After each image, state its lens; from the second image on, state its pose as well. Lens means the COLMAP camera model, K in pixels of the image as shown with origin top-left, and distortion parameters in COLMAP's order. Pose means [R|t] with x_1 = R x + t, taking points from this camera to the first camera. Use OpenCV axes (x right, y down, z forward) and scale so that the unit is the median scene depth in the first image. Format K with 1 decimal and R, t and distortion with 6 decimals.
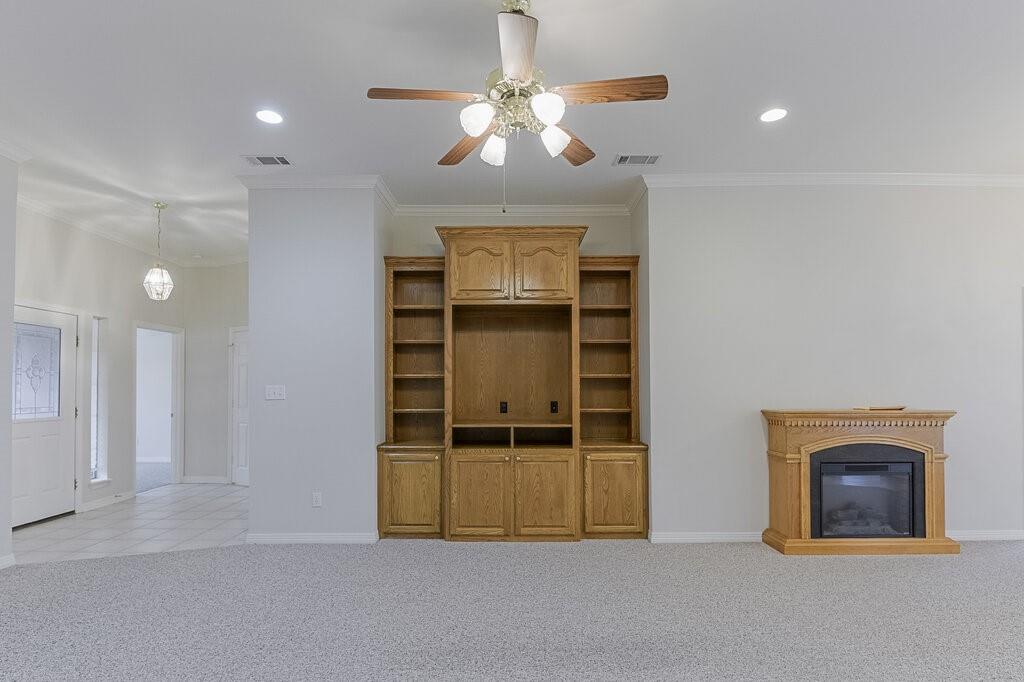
lens RADIAL K [[521.1, 0, 512.9], [0, 521.1, 379.1], [0, 0, 1]] dist [-0.000135, -0.001517]
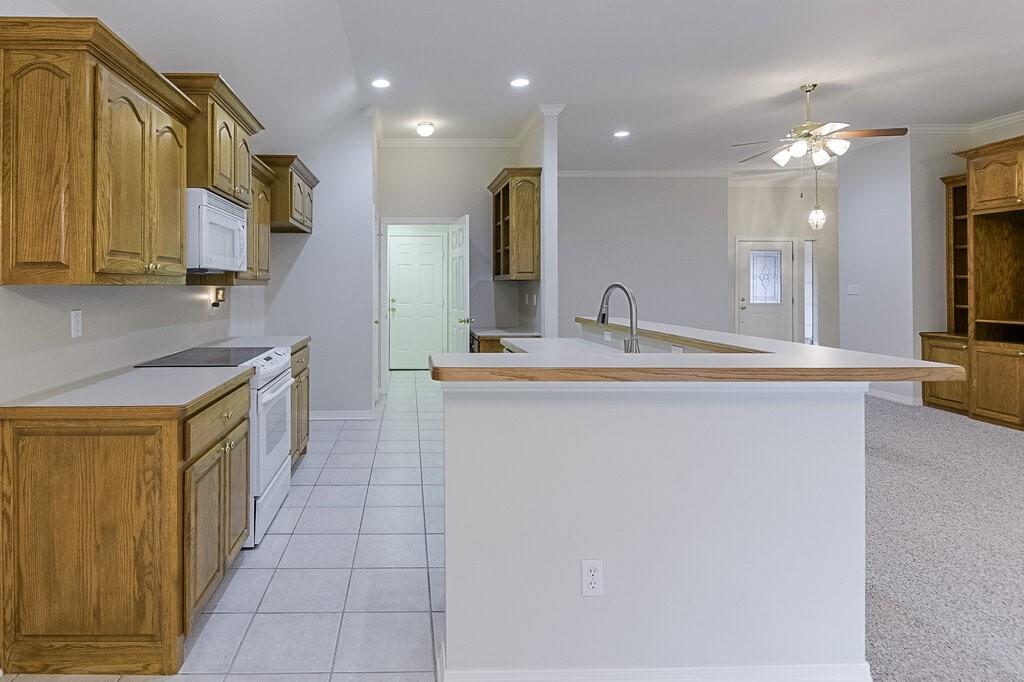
lens RADIAL K [[561.9, 0, 413.0], [0, 561.9, 278.3], [0, 0, 1]] dist [0.002231, -0.010125]
pose [[0.017094, -0.010192, -0.999802, 1.093006], [0.016173, 0.999820, -0.009915, -0.011245], [0.999723, -0.016001, 0.017255, -0.263445]]
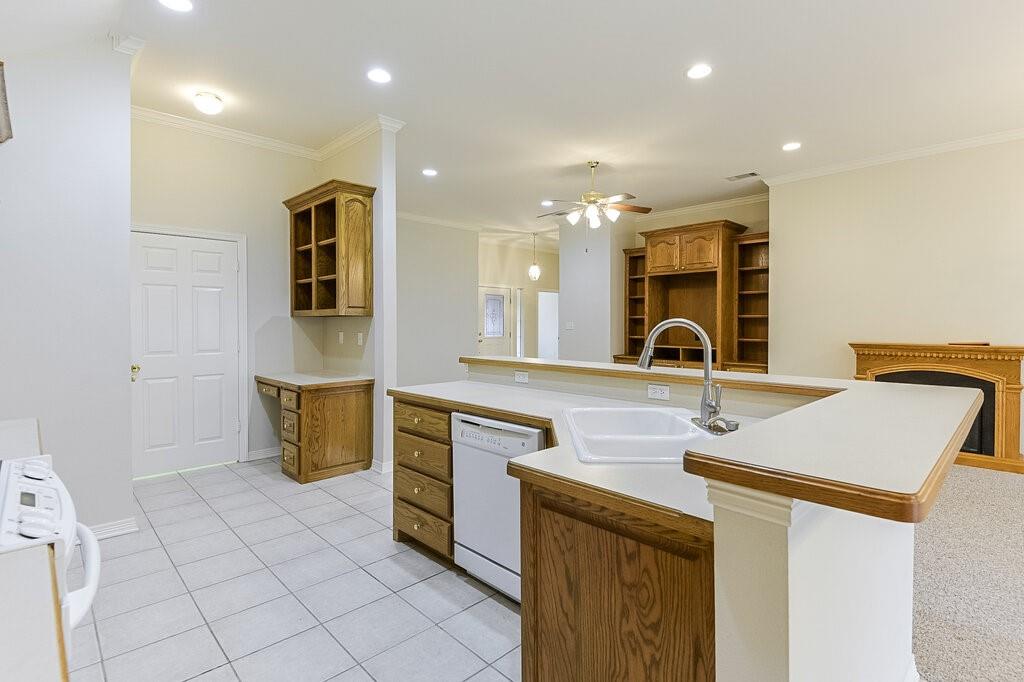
lens RADIAL K [[488.2, 0, 535.0], [0, 488.2, 328.0], [0, 0, 1]] dist [0.000461, -0.000666]
pose [[0.721075, 0.010131, -0.692783, 0.733060], [0.008532, 0.999687, 0.023500, -0.011977], [0.692805, -0.022857, 0.720763, -0.429913]]
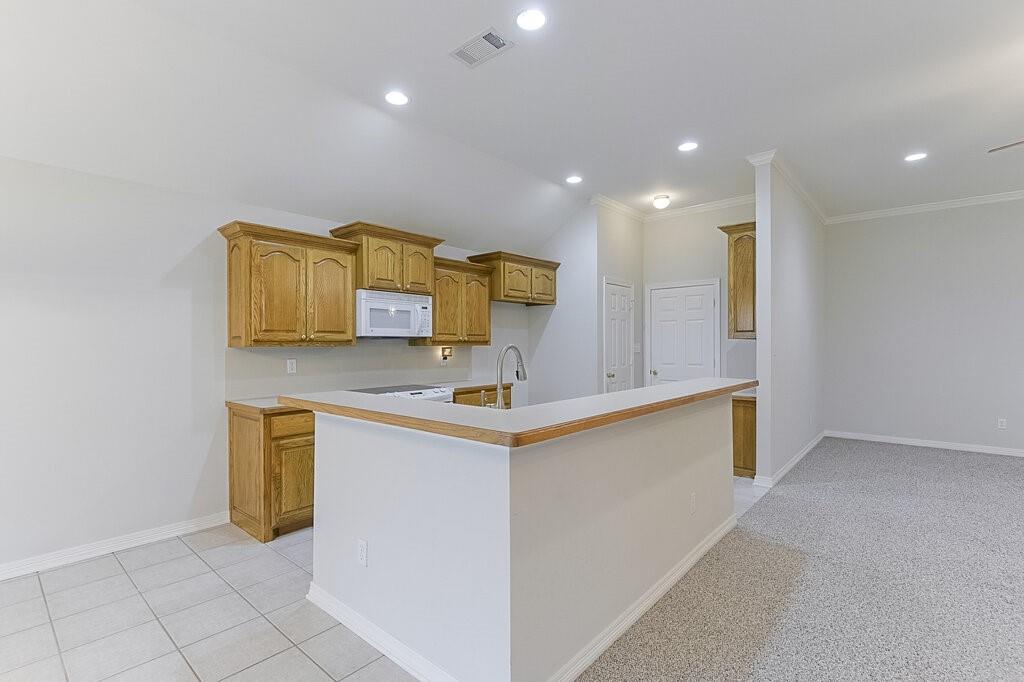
lens RADIAL K [[473.2, 0, 512.0], [0, 473.2, 341.0], [0, 0, 1]] dist [0.001534, -0.000134]
pose [[-0.652314, -0.000521, -0.757949, 0.957019], [0.018887, 0.999678, -0.016942, -0.002913], [0.757714, -0.025367, -0.652094, 0.308660]]
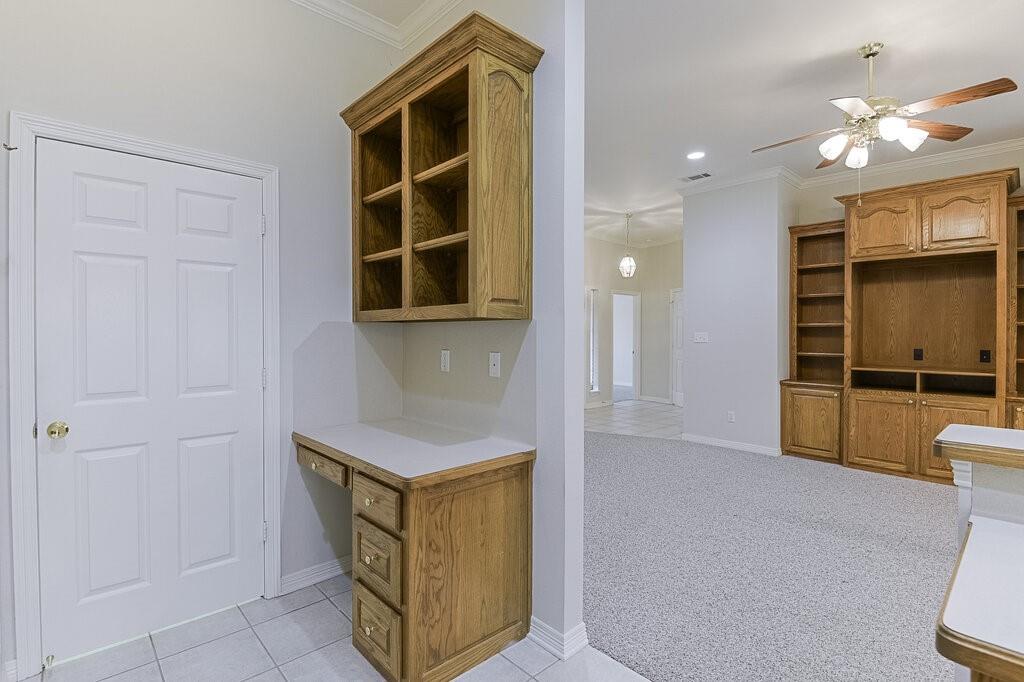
lens RADIAL K [[488.4, 0, 497.6], [0, 488.4, 336.6], [0, 0, 1]] dist [0.001645, -0.014794]
pose [[0.670019, 0.009957, -0.742277, 0.155753], [0.008395, 0.999744, 0.020988, -0.009362], [0.742297, -0.020294, 0.669764, -0.293618]]
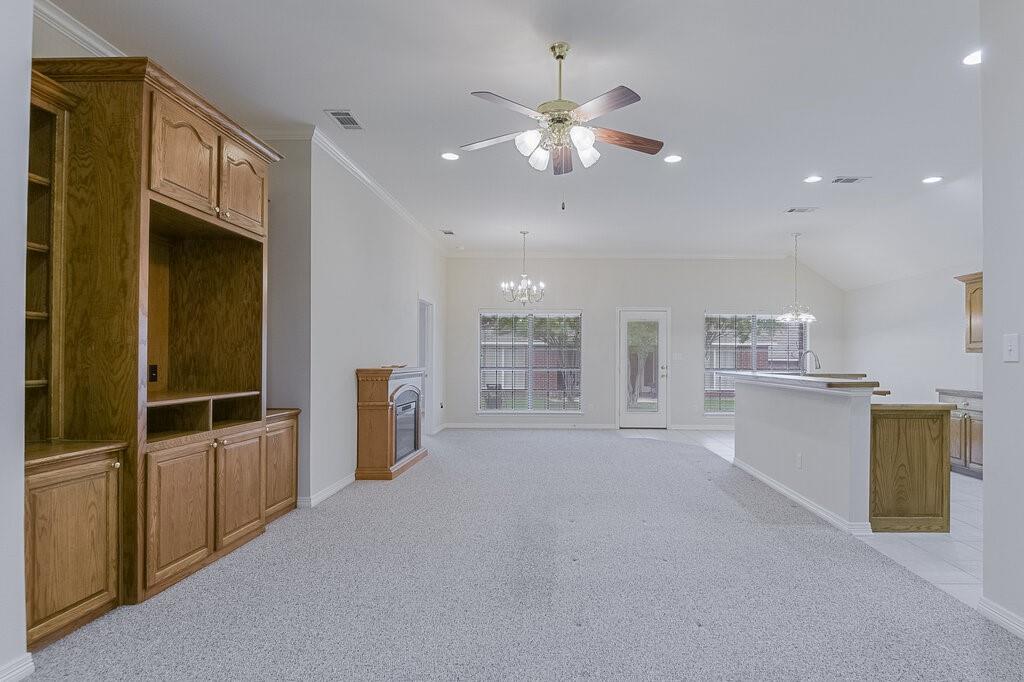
lens RADIAL K [[540.3, 0, 513.2], [0, 540.3, 356.7], [0, 0, 1]] dist [-0.000265, -0.000080]
pose [[0.086554, 0.006721, 0.996225, -0.686776], [-0.022622, 0.999733, -0.004779, 0.028941], [-0.995990, -0.022123, 0.086683, 0.533863]]
